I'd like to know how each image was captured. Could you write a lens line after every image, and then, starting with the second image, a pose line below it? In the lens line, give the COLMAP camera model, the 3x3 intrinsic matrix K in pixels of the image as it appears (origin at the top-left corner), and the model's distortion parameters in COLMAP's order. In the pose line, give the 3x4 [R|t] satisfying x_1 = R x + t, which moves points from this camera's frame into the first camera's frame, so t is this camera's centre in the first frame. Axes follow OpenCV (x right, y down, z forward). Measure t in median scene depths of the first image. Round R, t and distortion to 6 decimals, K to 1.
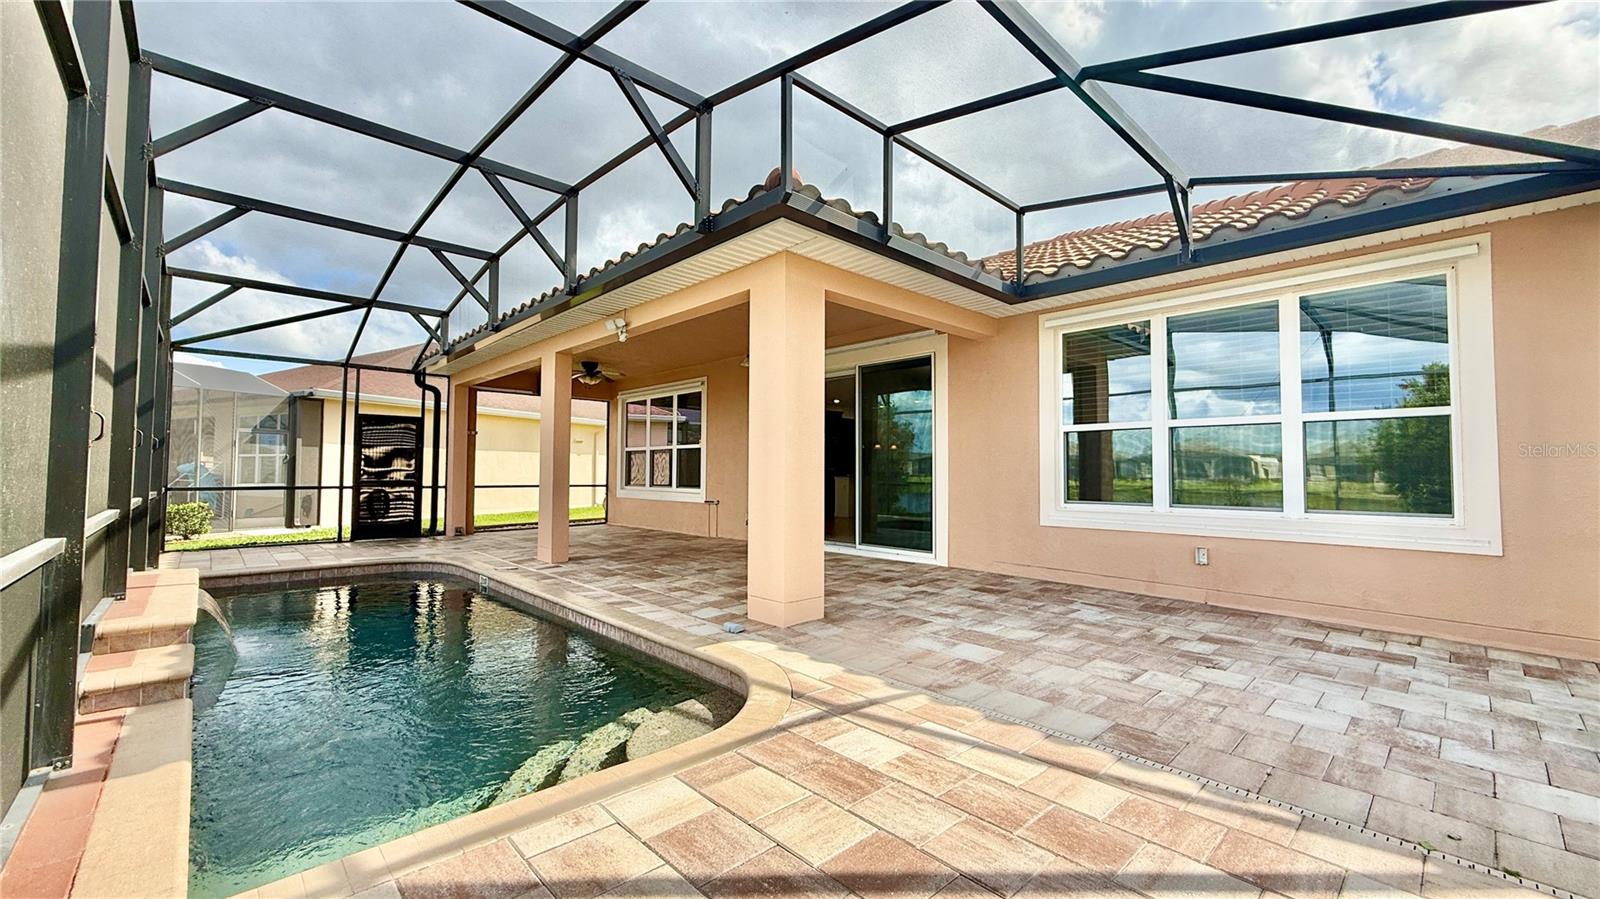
lens RADIAL K [[635.2, 0, 787.3], [0, 635.2, 452.4], [0, 0, 1]] dist [0.008490, -0.000516]
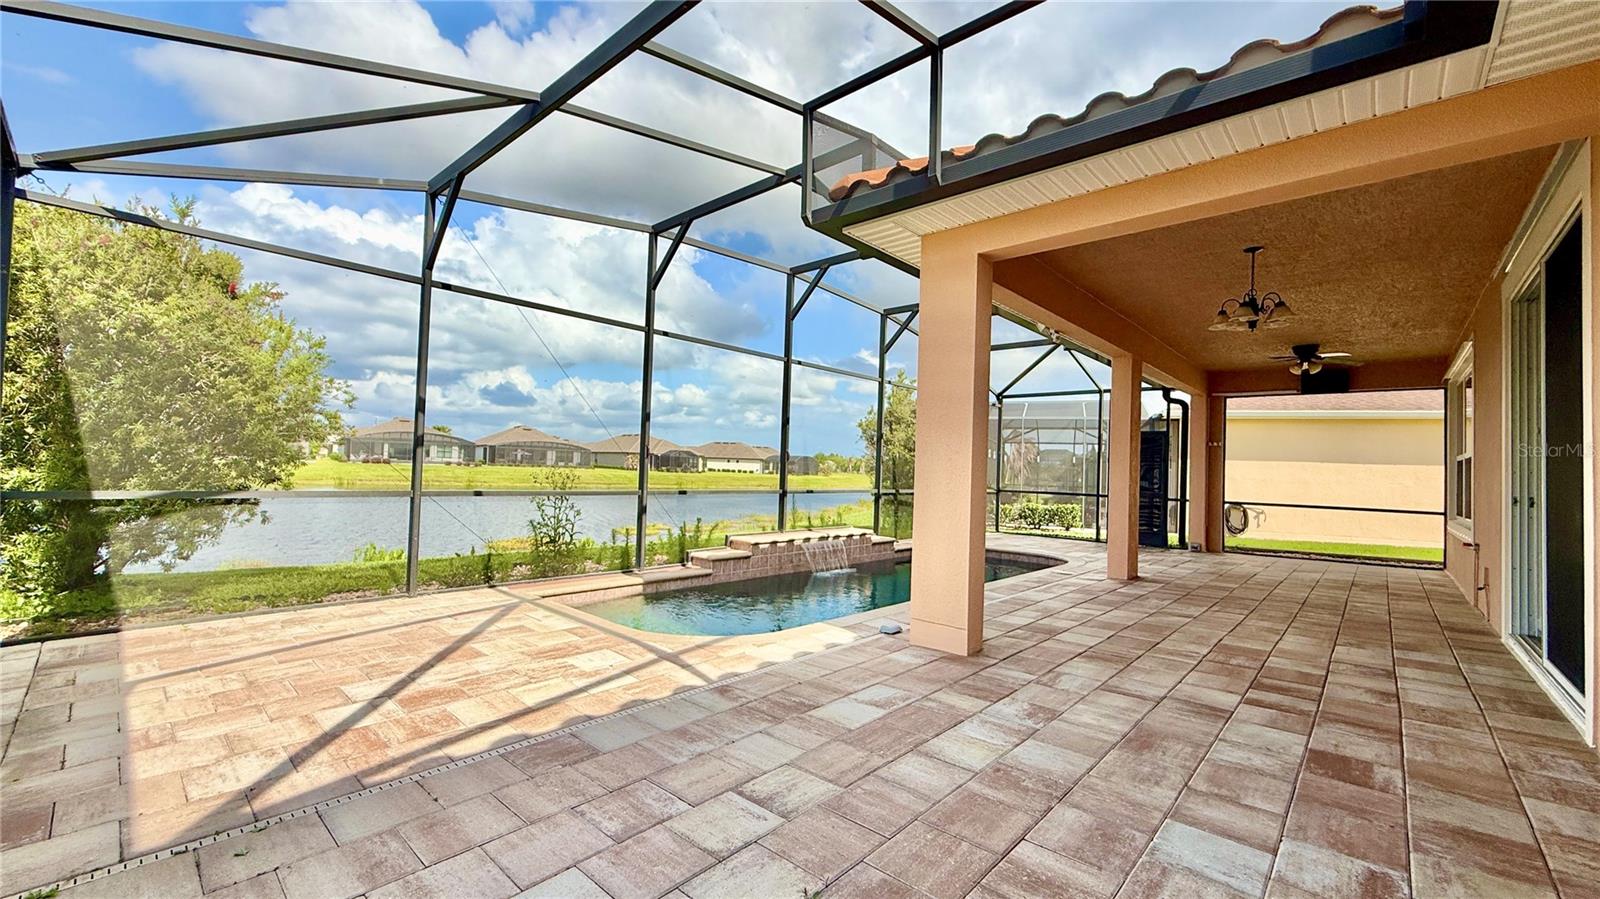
lens RADIAL K [[635.2, 0, 802.8], [0, 635.2, 450.1], [0, 0, 1]] dist [0.008490, -0.000516]
pose [[0.081964, -0.033824, -0.996061, 0.630595], [-0.001800, 0.999417, -0.034086, 0.018406], [0.996634, 0.004586, 0.081855, 0.533616]]
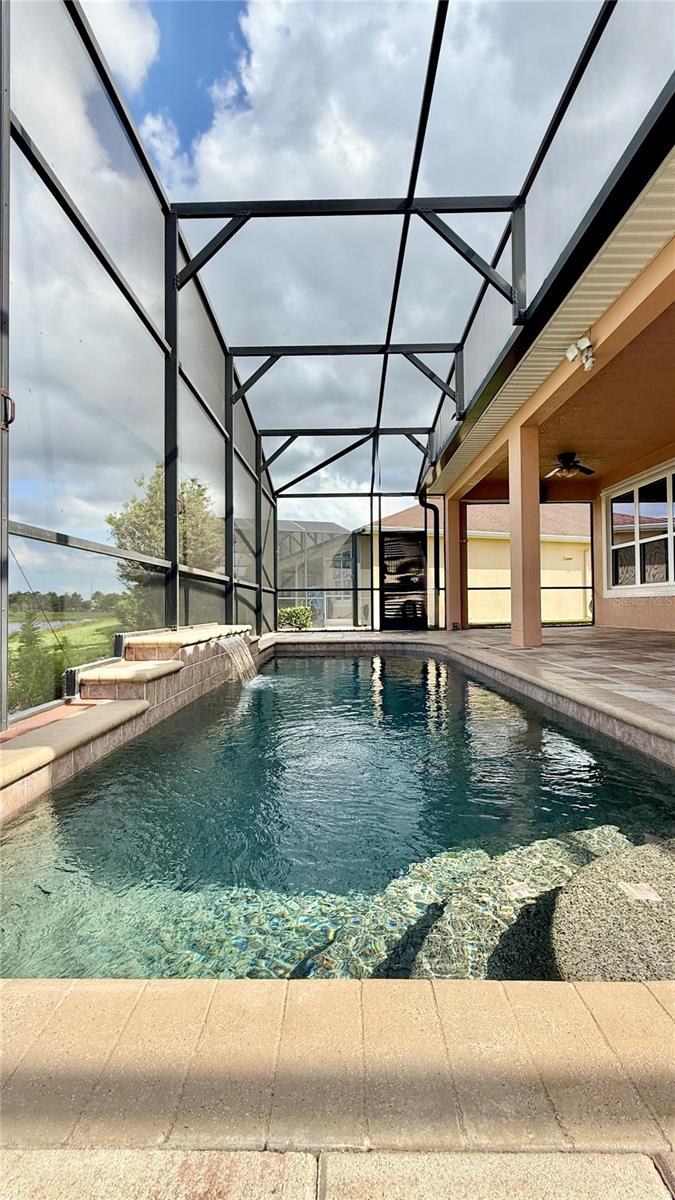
lens RADIAL K [[515.2, 0, 338.8], [0, 515.2, 596.7], [0, 0, 1]] dist [-0.001875, -0.000095]
pose [[0.728563, -0.026130, -0.684481, -0.045495], [0.033651, 0.999431, -0.002335, 0.104877], [0.684152, -0.021333, 0.729027, 0.279242]]
